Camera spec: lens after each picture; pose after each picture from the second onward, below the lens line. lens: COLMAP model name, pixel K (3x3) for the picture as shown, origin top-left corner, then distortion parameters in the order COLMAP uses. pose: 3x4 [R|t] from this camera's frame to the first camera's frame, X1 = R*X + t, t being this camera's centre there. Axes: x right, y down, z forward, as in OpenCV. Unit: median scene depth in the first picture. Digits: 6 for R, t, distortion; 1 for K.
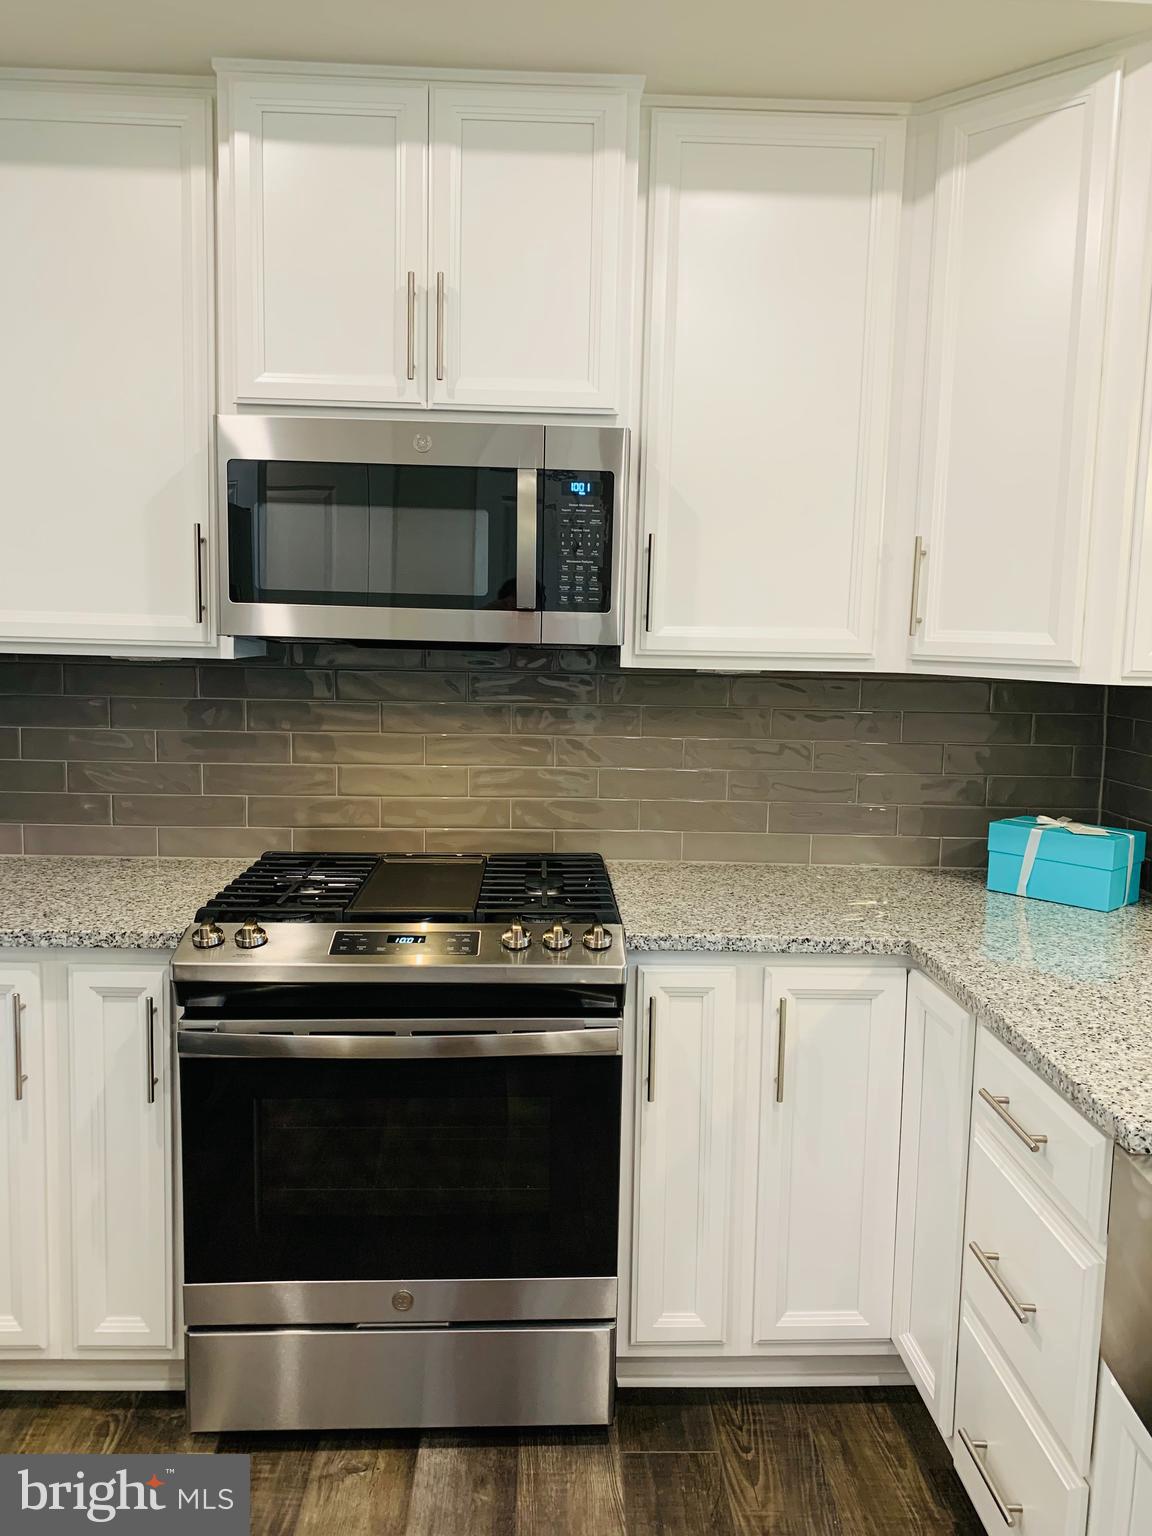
lens RADIAL K [[1182.6, 0, 572.8], [0, 1182.6, 758.5], [0, 0, 1]] dist [0.075545, -0.068716]
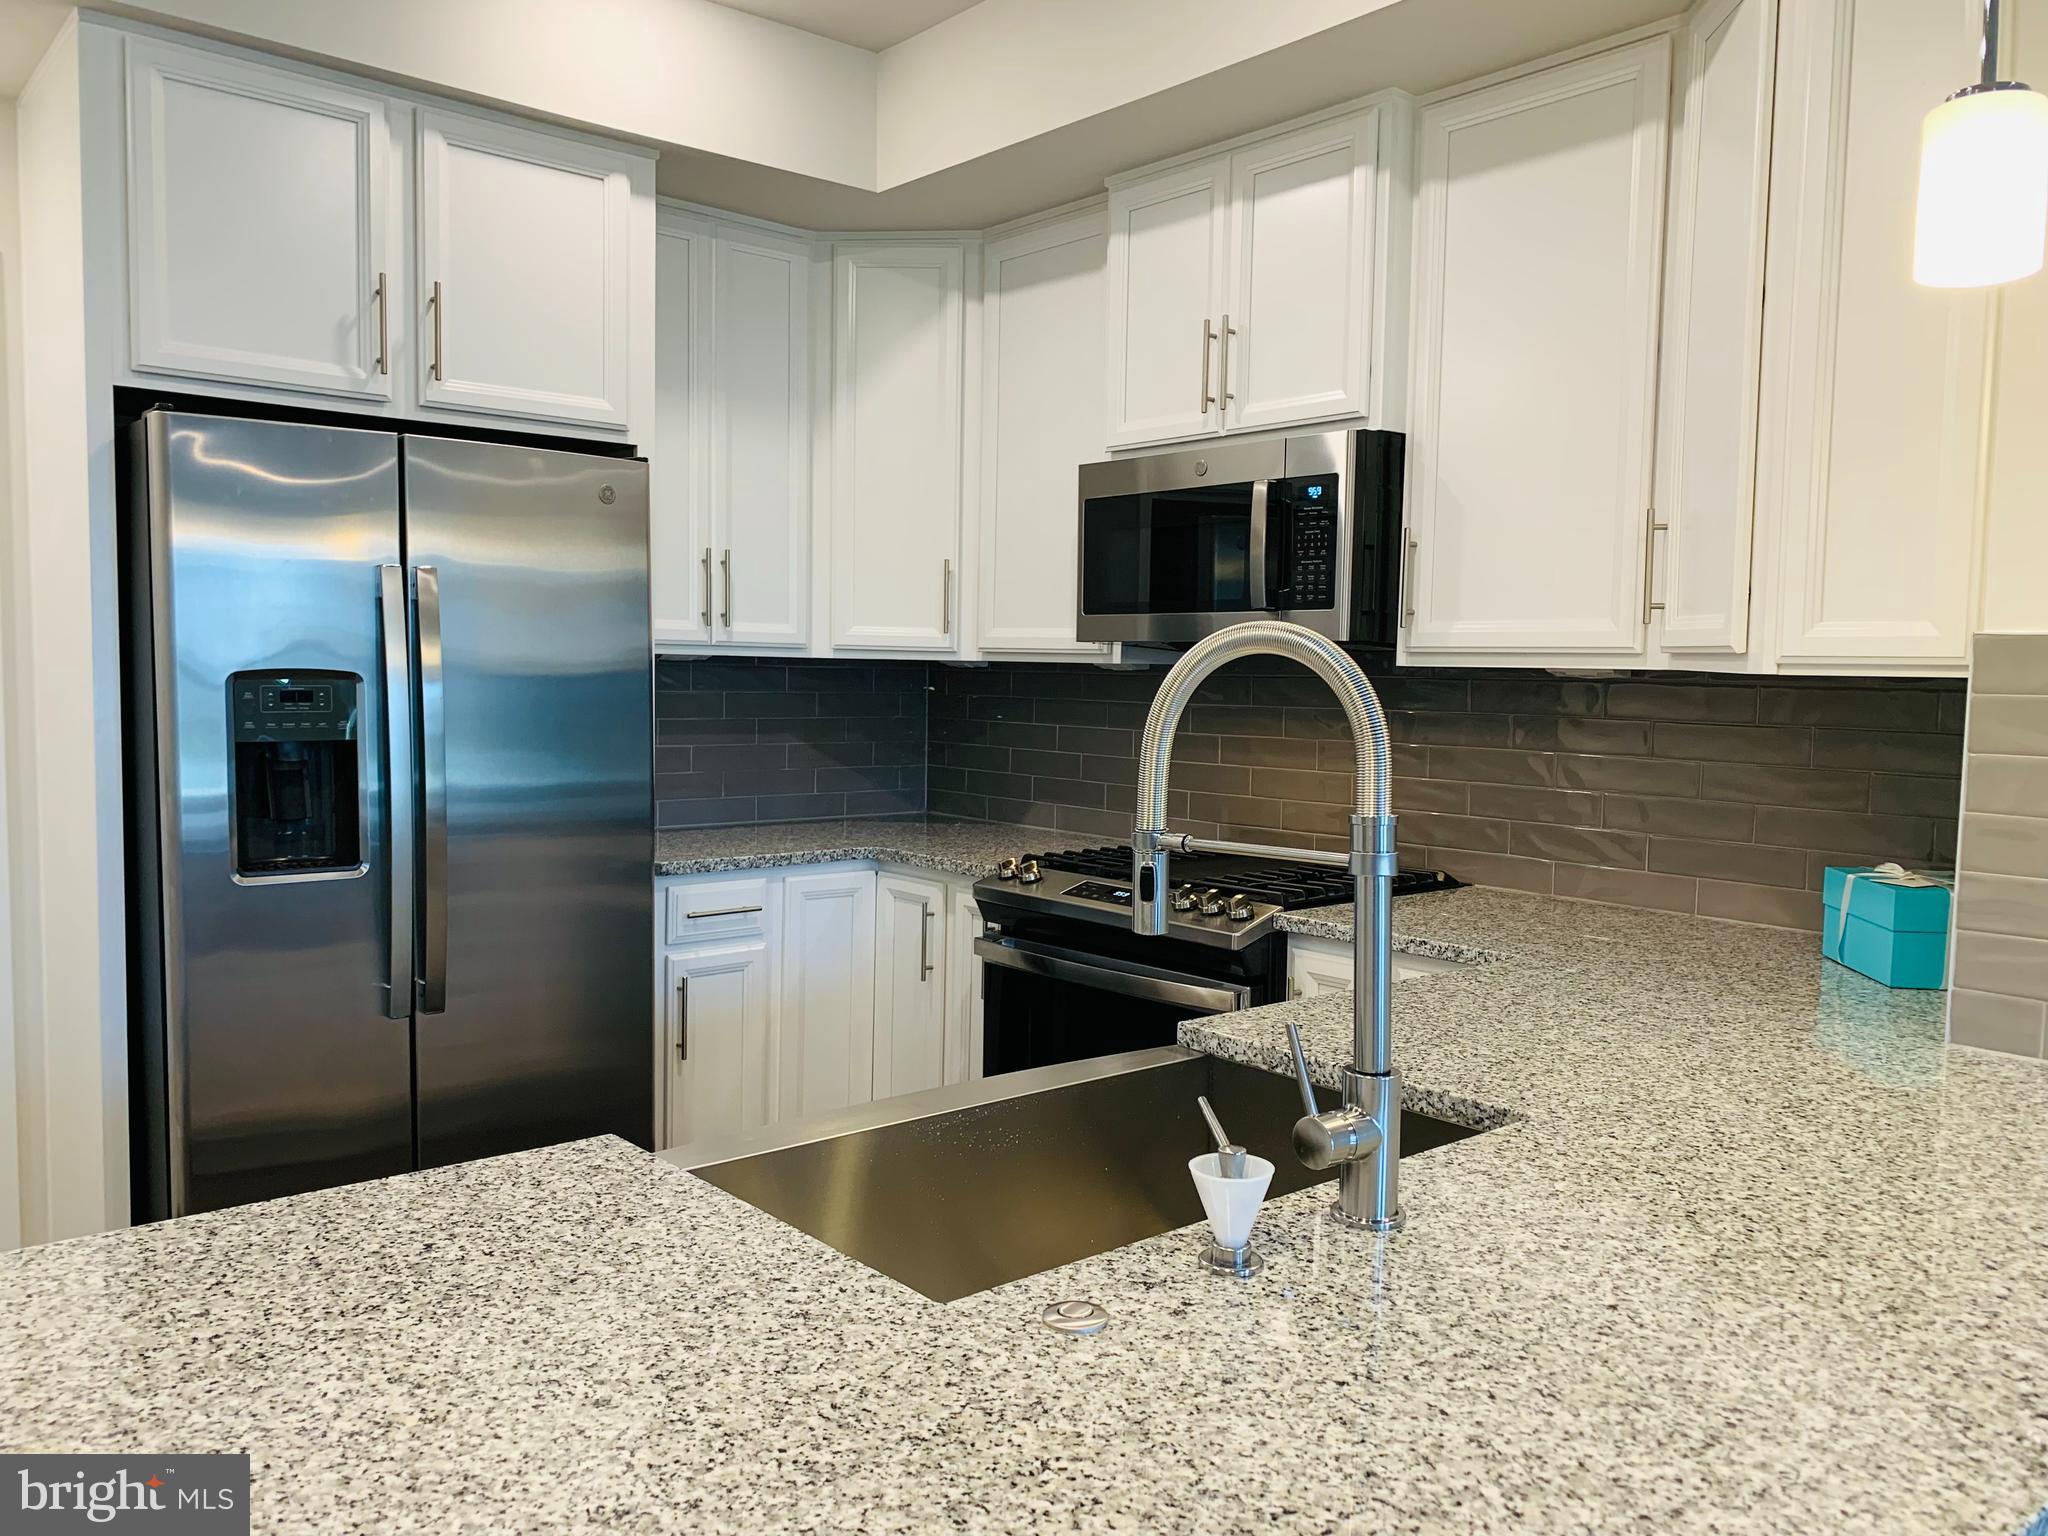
lens RADIAL K [[1576.8, 0, 1017.2], [0, 1576.8, 773.3], [0, 0, 1]] dist [0.075545, -0.068716]
pose [[0.629032, 0.043779, -0.776145, 0.930280], [-0.088839, 0.995920, -0.015825, 0.064055], [0.772286, 0.078906, 0.630355, -0.061061]]
